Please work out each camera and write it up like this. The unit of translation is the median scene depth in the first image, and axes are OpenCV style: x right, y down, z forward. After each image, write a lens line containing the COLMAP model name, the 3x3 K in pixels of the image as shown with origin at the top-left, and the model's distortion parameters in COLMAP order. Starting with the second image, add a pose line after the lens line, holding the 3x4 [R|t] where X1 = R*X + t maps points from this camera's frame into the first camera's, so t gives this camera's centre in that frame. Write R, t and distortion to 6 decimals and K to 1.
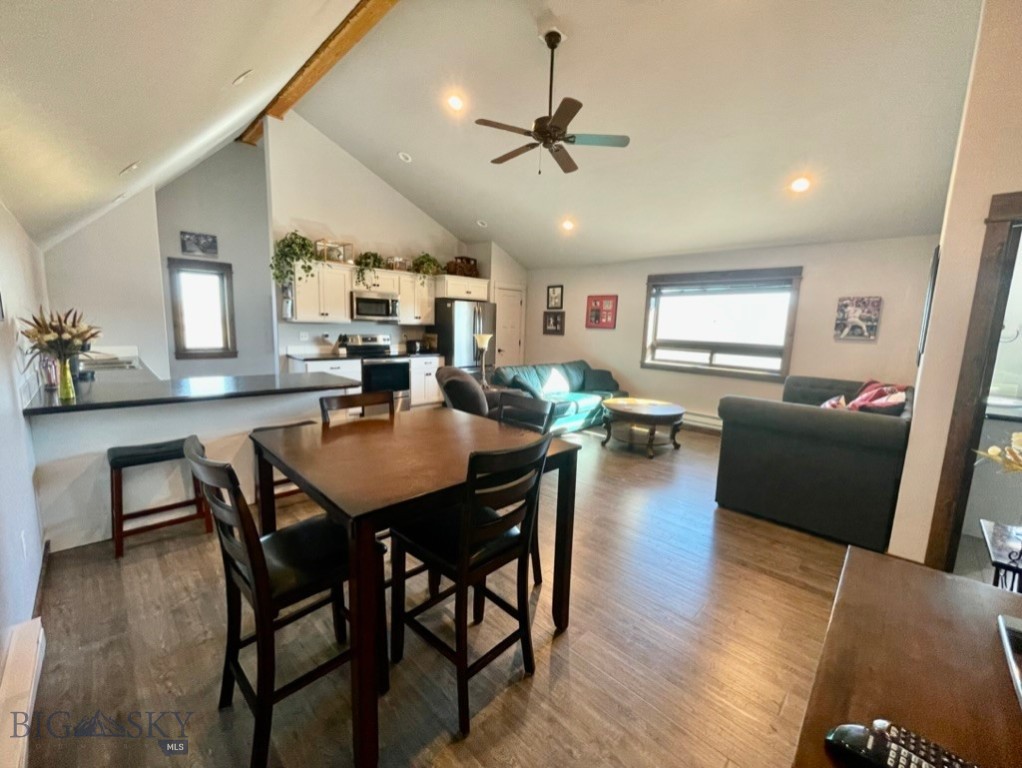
lens RADIAL K [[412.0, 0, 511.0], [0, 412.0, 384.0], [0, 0, 1]] dist [-0.001304, -0.000766]
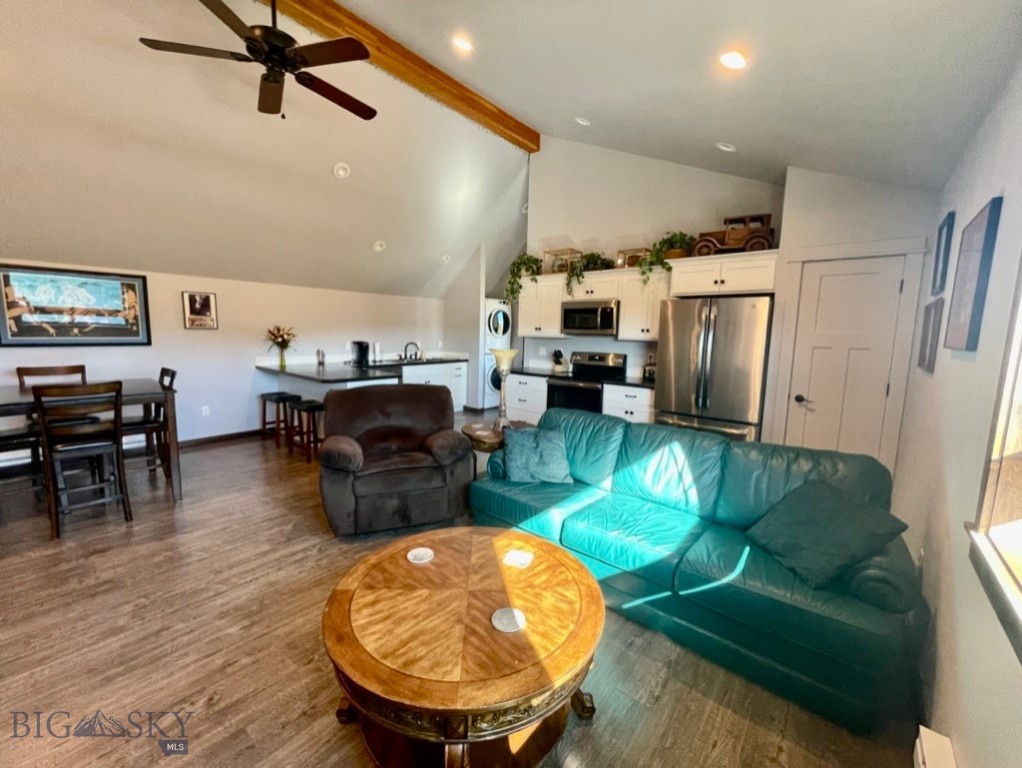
lens RADIAL K [[412.0, 0, 511.0], [0, 412.0, 384.0], [0, 0, 1]] dist [-0.001304, -0.000766]
pose [[0.079100, 0.097278, -0.992109, 0.451690], [-0.166621, 0.982517, 0.083053, -0.093475], [0.982843, 0.158736, 0.093926, 0.731782]]
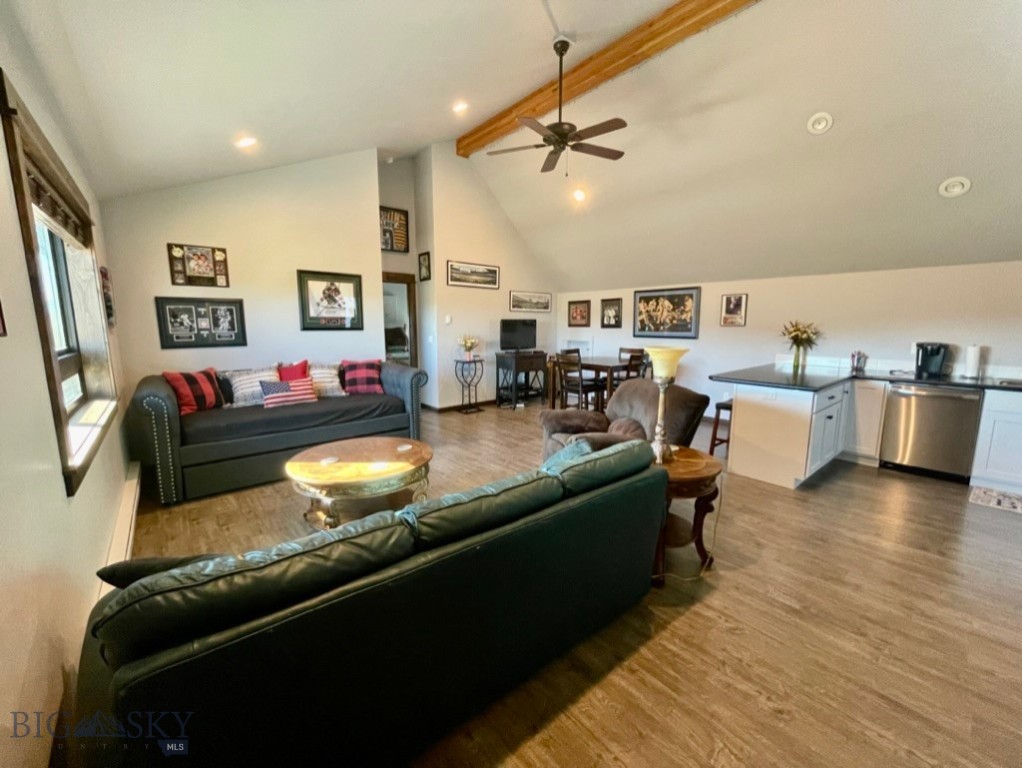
lens RADIAL K [[412.0, 0, 511.0], [0, 412.0, 384.0], [0, 0, 1]] dist [-0.001304, -0.000766]
pose [[-0.994861, -0.045445, 0.090476, 0.049565], [-0.016721, 0.955085, 0.295861, -0.164996], [-0.099858, 0.292827, -0.950937, 1.122744]]
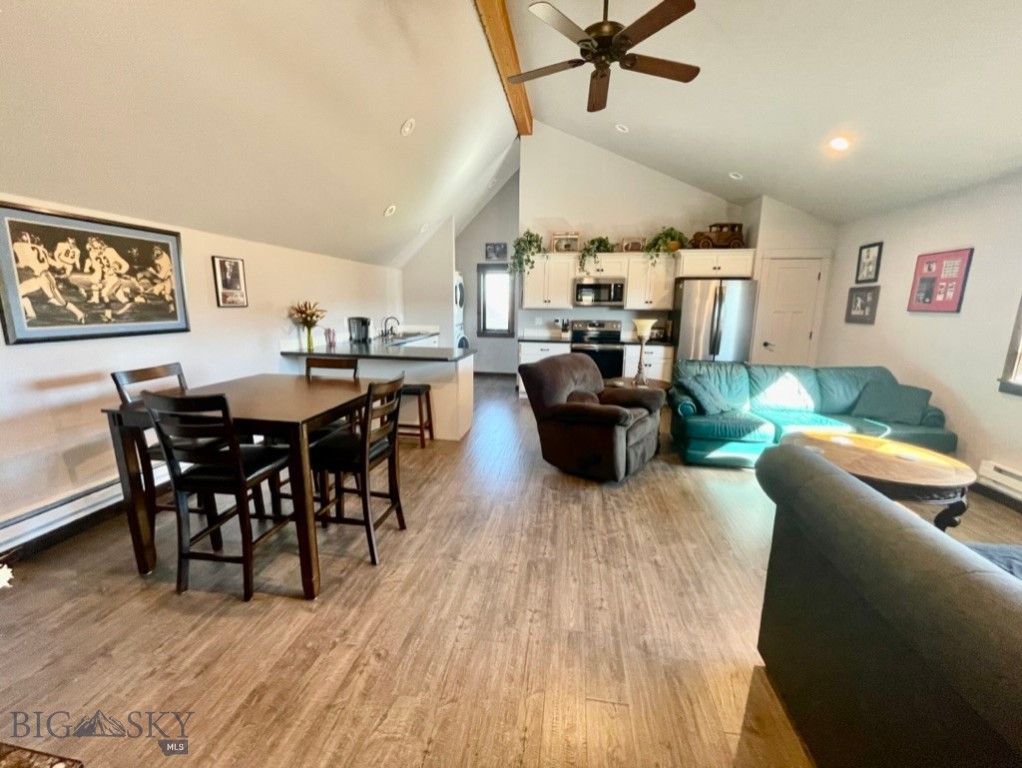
lens RADIAL K [[412.0, 0, 511.0], [0, 412.0, 384.0], [0, 0, 1]] dist [-0.001304, -0.000766]
pose [[0.582719, 0.130854, -0.802069, 0.349013], [-0.111725, 0.990480, 0.080422, -0.022015], [0.804957, 0.042748, 0.591791, 0.229645]]
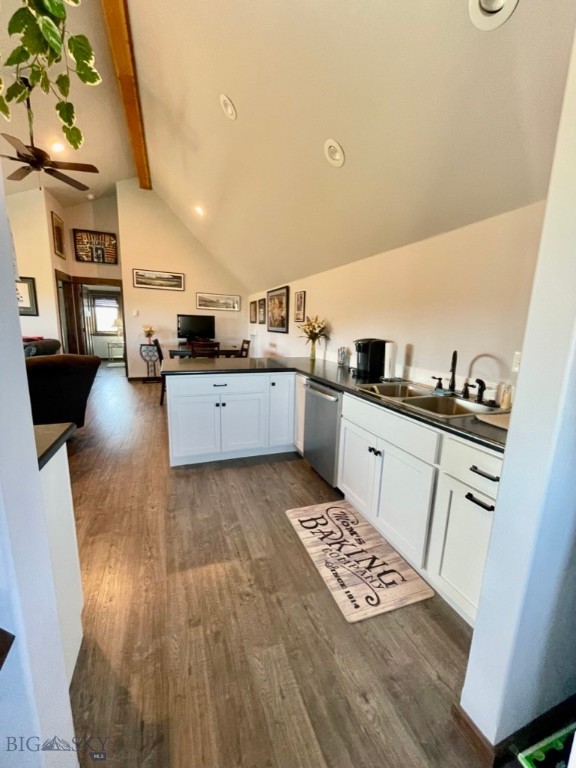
lens RADIAL K [[309.6, 0, 289.6], [0, 309.6, 385.0], [0, 0, 1]] dist [-0.001304, -0.000766]
pose [[-0.907154, -0.137455, 0.397716, -0.594712], [0.001159, 0.944325, 0.329013, -0.127534], [-0.420798, 0.298926, -0.856488, 0.872675]]
